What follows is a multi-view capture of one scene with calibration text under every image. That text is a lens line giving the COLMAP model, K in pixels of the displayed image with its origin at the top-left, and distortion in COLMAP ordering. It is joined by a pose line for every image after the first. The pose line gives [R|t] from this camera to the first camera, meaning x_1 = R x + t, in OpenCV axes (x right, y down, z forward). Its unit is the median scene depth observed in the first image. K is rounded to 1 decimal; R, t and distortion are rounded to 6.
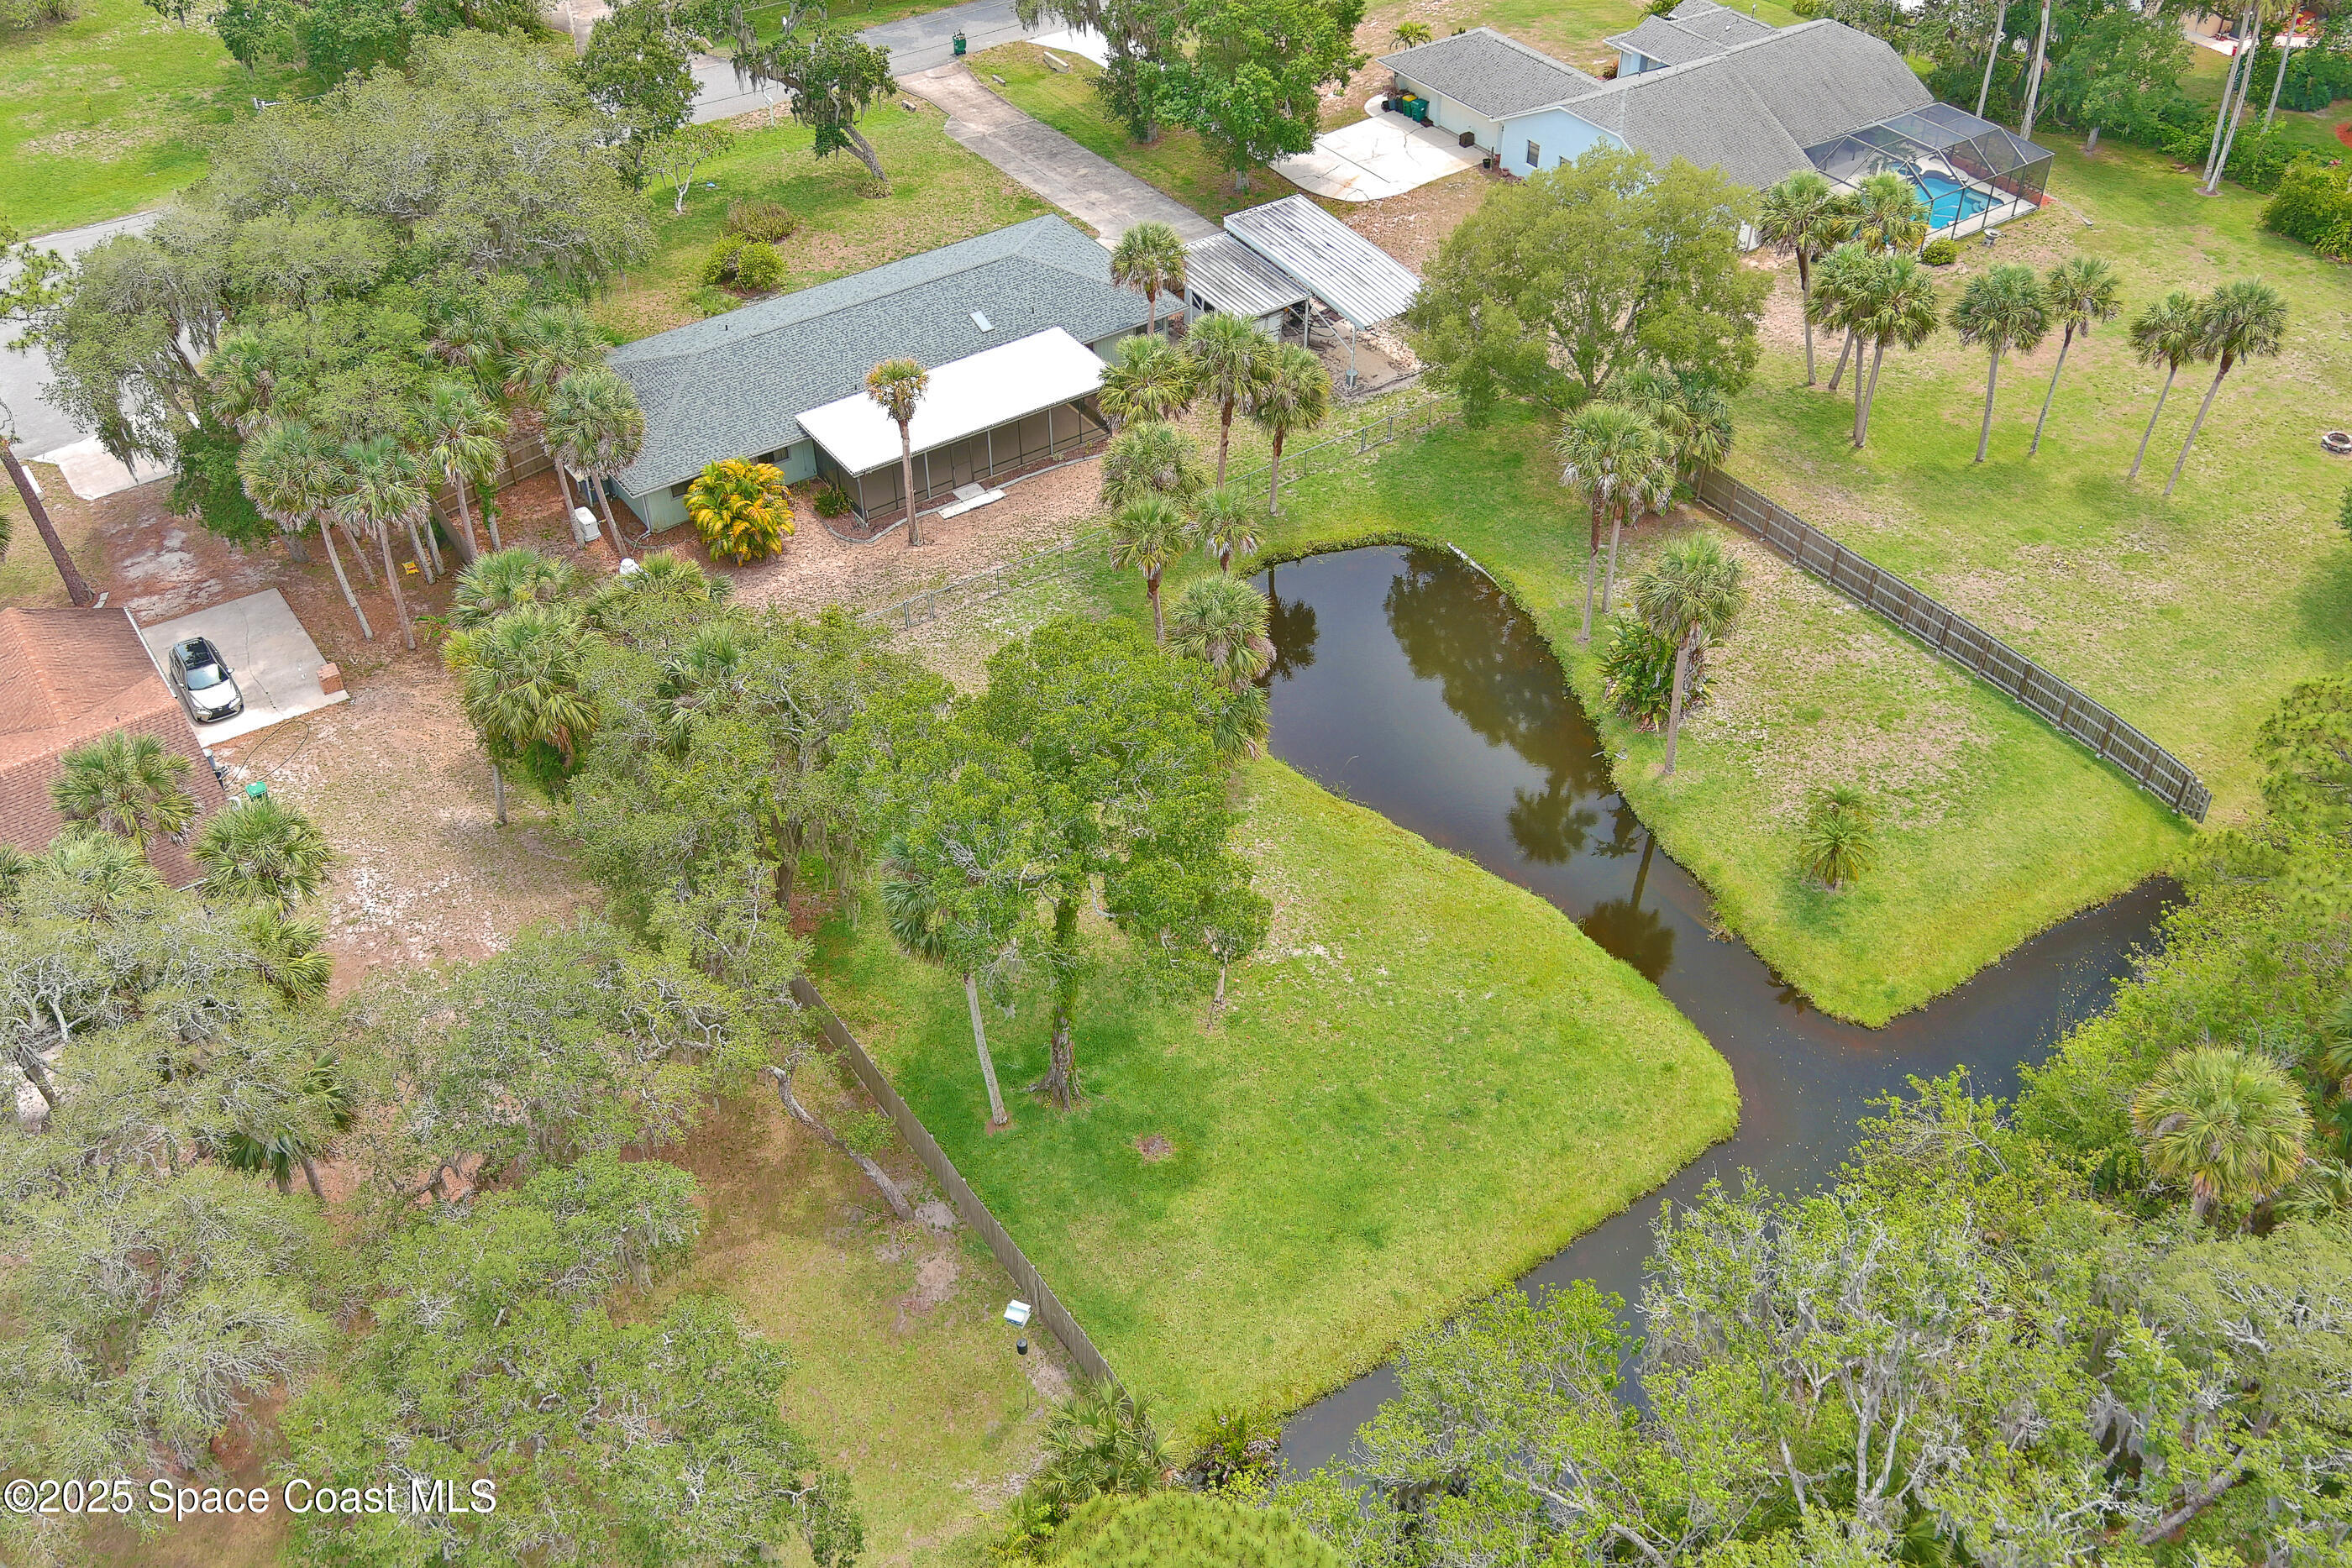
lens RADIAL K [[2024.4, 0, 1097.0], [0, 2024.4, 780.8], [0, 0, 1]] dist [0.063229, -0.068295]
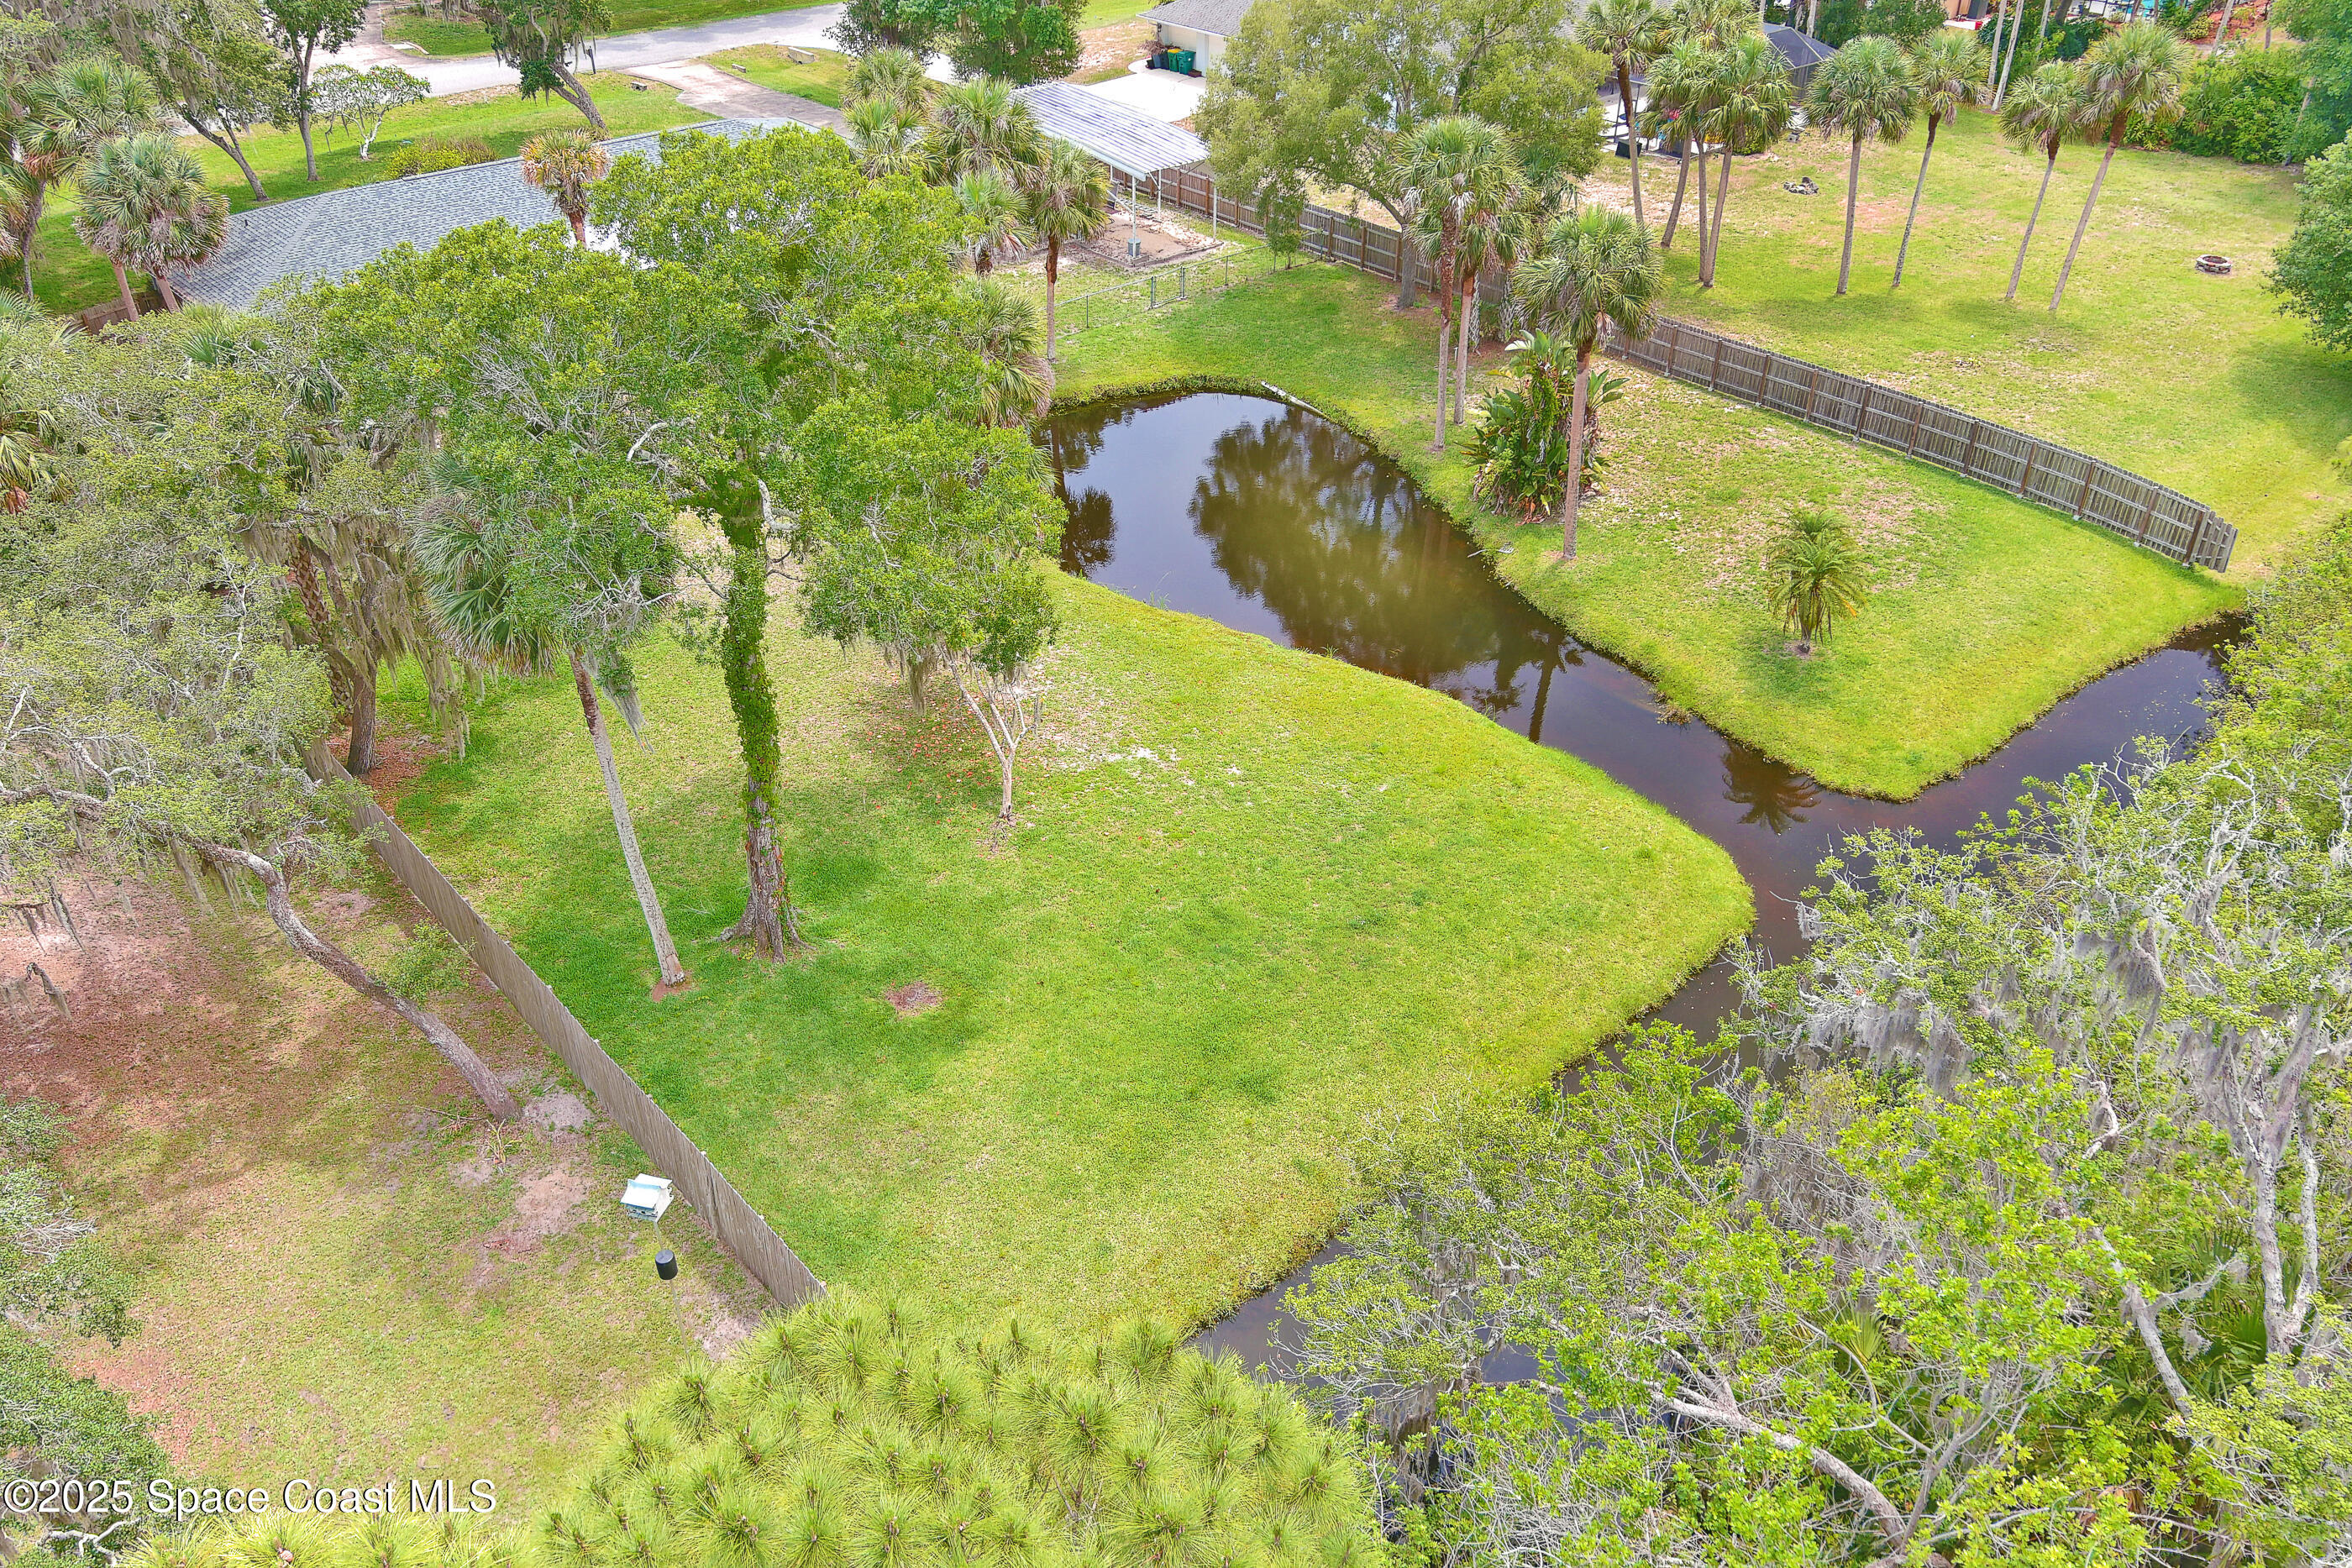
lens RADIAL K [[1767.3, 0, 1113.5], [0, 1767.3, 808.1], [0, 0, 1]] dist [0.048565, -0.041950]
pose [[0.992911, -0.053896, 0.105940, 0.030189], [0.065497, 0.991851, -0.109275, 0.160674], [-0.099188, 0.115439, 0.988350, 0.365513]]
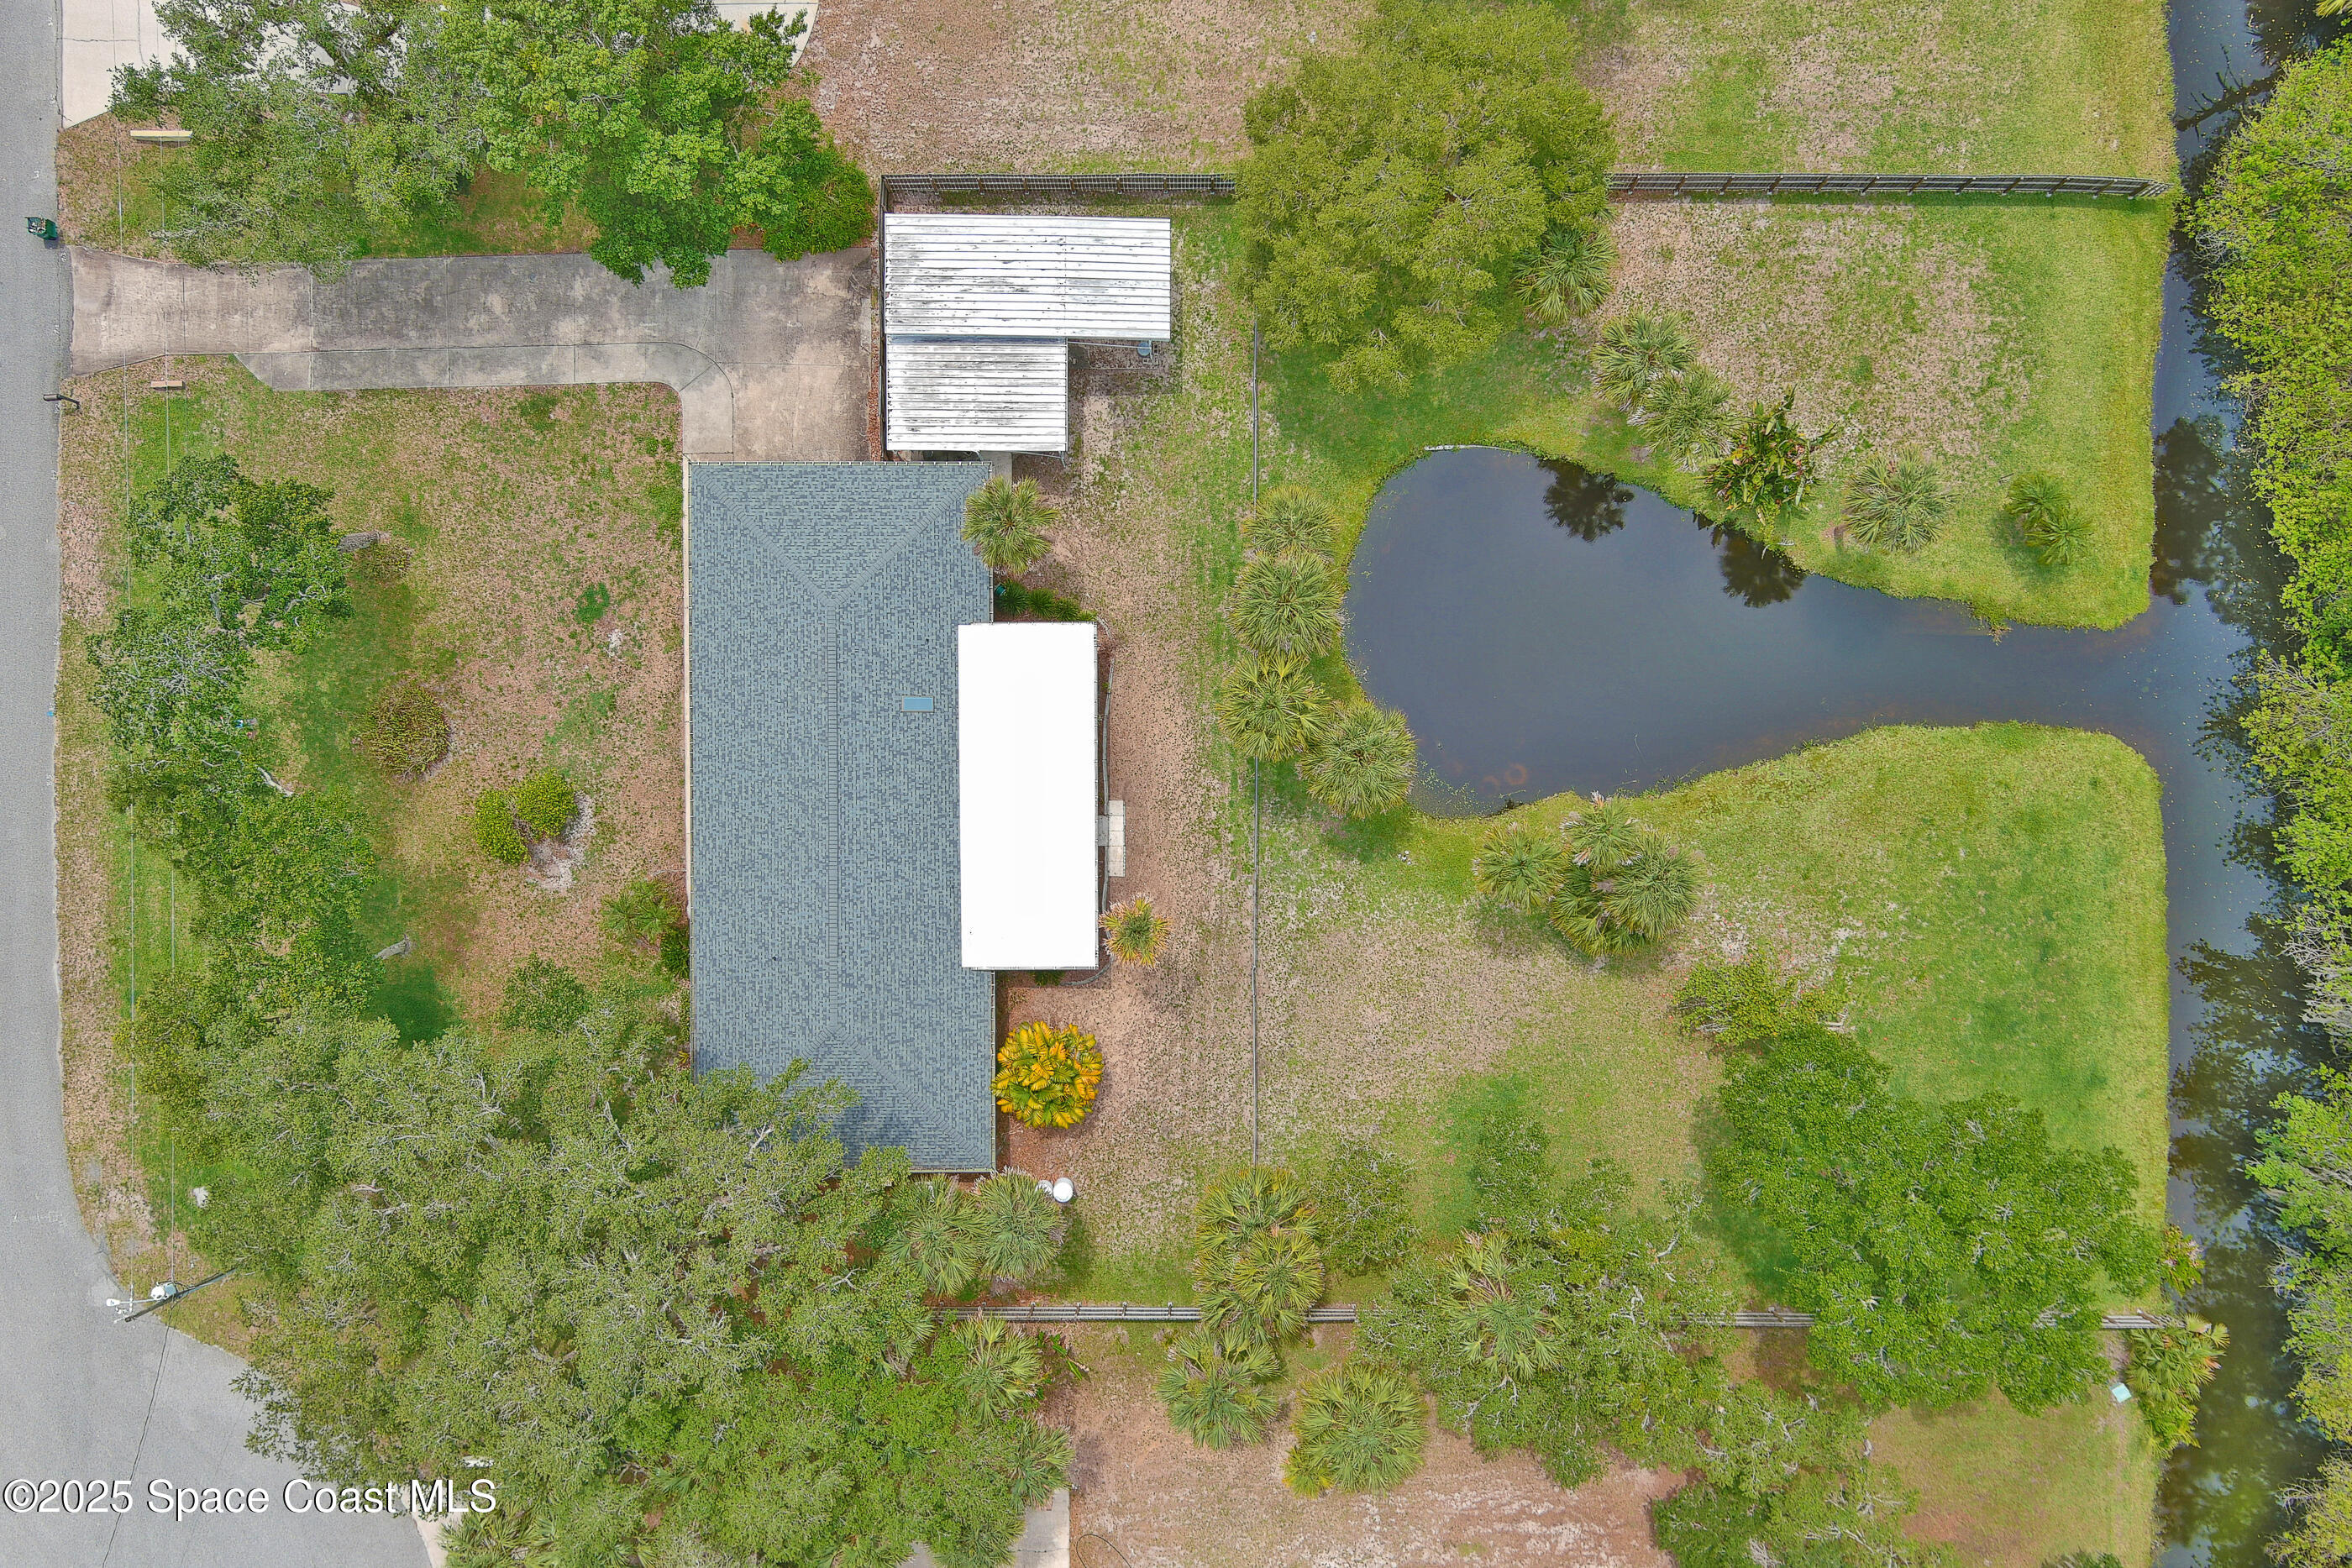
lens RADIAL K [[2024.4, 0, 1097.0], [0, 2024.4, 780.8], [0, 0, 1]] dist [0.063229, -0.068295]
pose [[0.546815, -0.837147, -0.013346, -0.038012], [0.572640, 0.362318, 0.735398, -1.034762], [-0.610800, -0.409769, 0.677505, 0.459136]]
